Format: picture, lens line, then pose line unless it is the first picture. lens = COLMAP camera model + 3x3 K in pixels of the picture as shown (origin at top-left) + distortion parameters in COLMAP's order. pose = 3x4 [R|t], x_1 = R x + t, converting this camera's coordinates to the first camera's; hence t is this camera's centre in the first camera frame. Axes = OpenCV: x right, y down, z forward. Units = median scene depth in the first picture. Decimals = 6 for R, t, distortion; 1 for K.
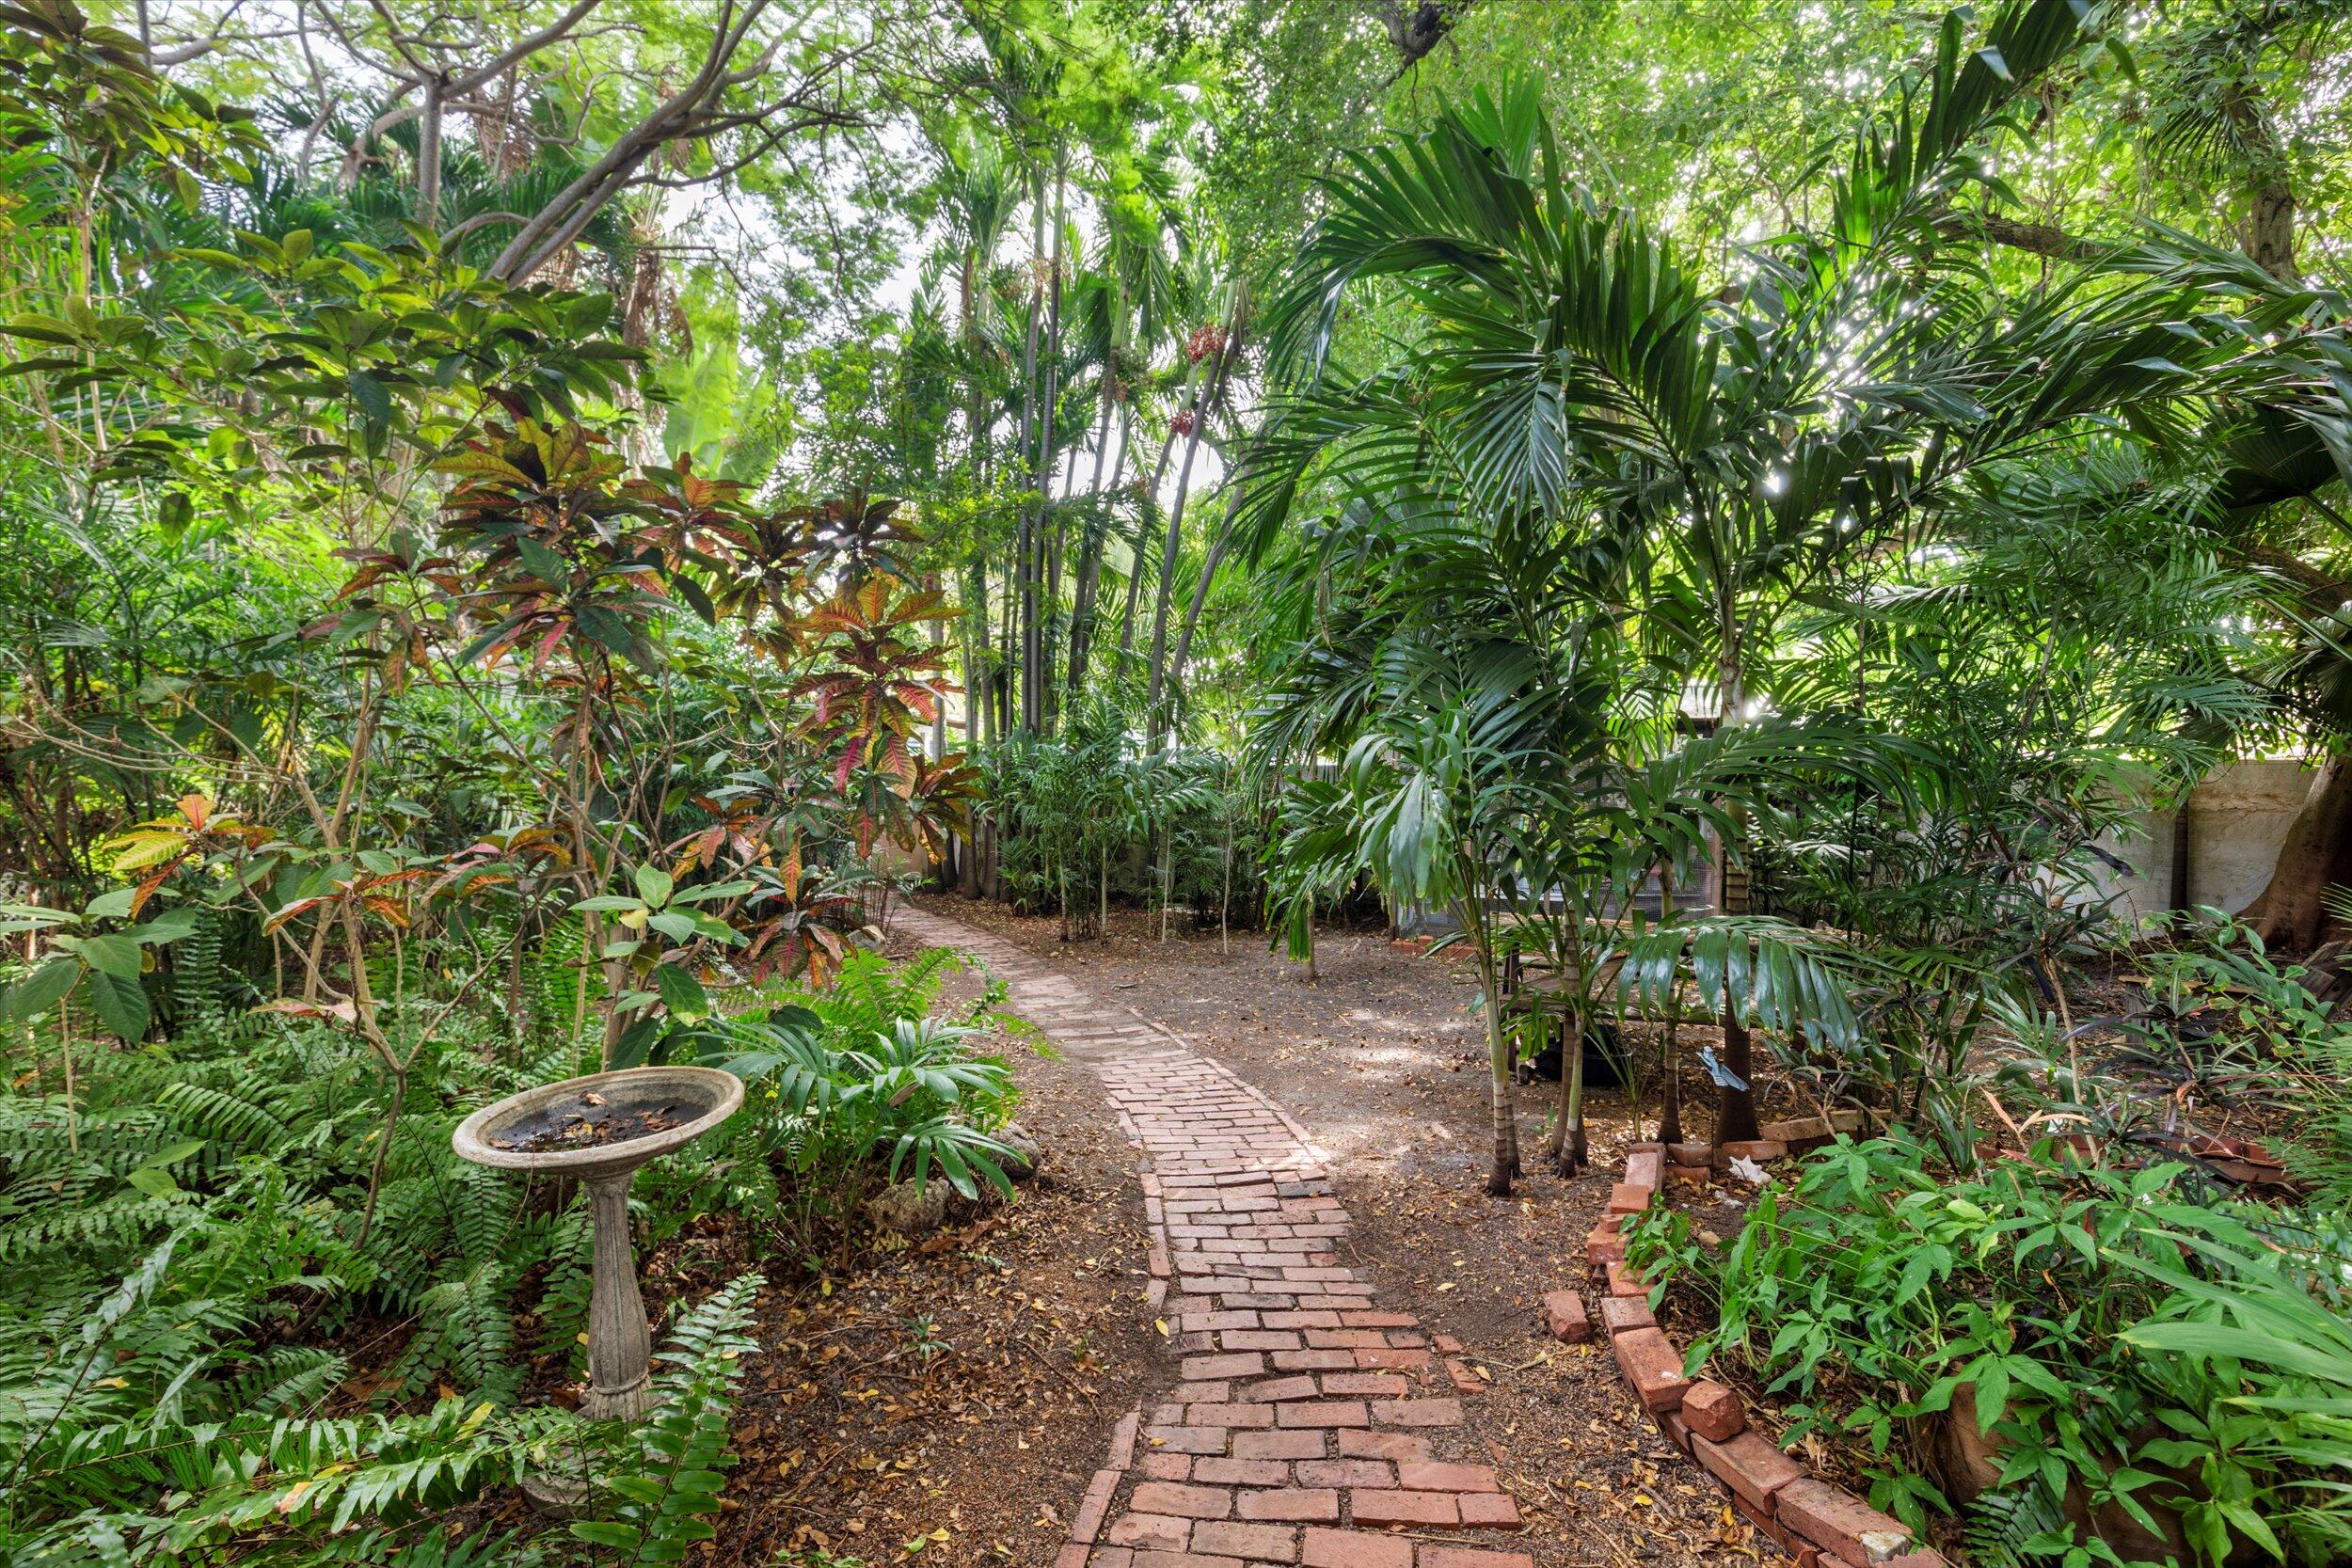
lens RADIAL K [[1084.3, 0, 1177.2], [0, 1084.3, 788.7], [0, 0, 1]] dist [-0.047462, -0.000142]
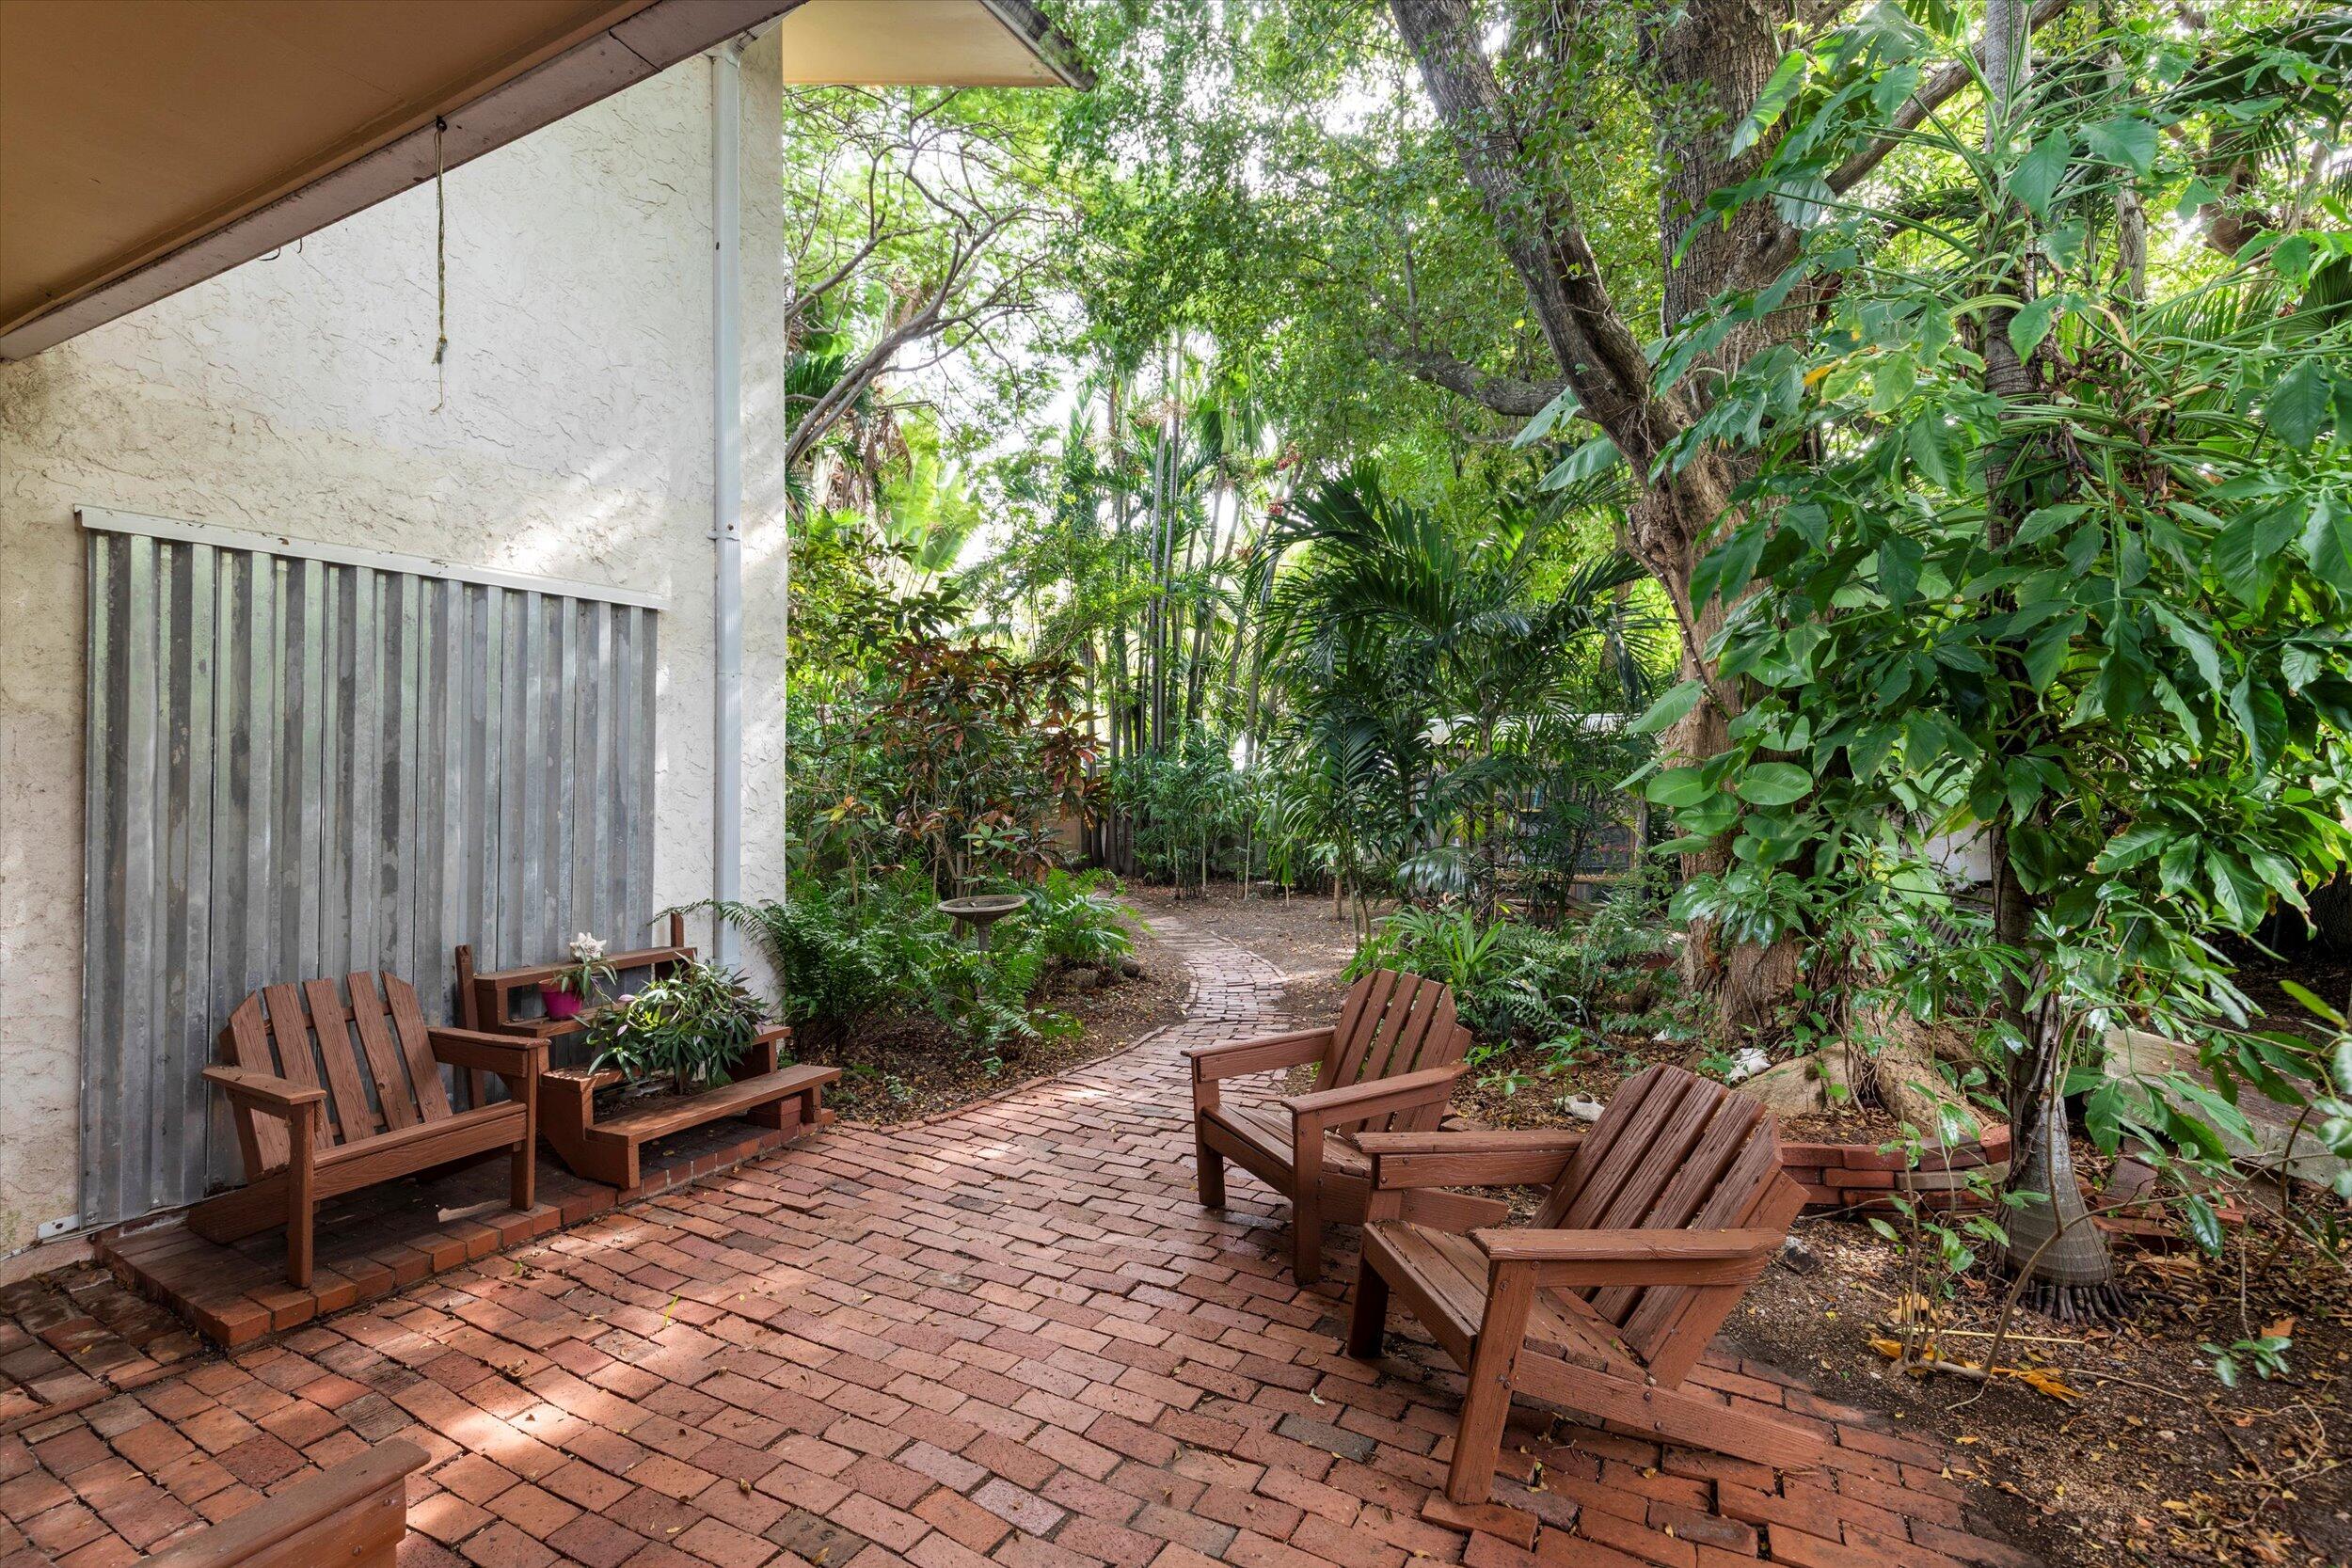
lens RADIAL K [[1090.0, 0, 1175.1], [0, 1090.0, 789.5], [0, 0, 1]] dist [0.011768, -0.000753]
pose [[0.990809, 0.006331, -0.135123, 0.066090], [-0.006570, 0.999978, -0.001318, -0.001784], [0.135111, 0.002193, 0.990828, -0.323495]]
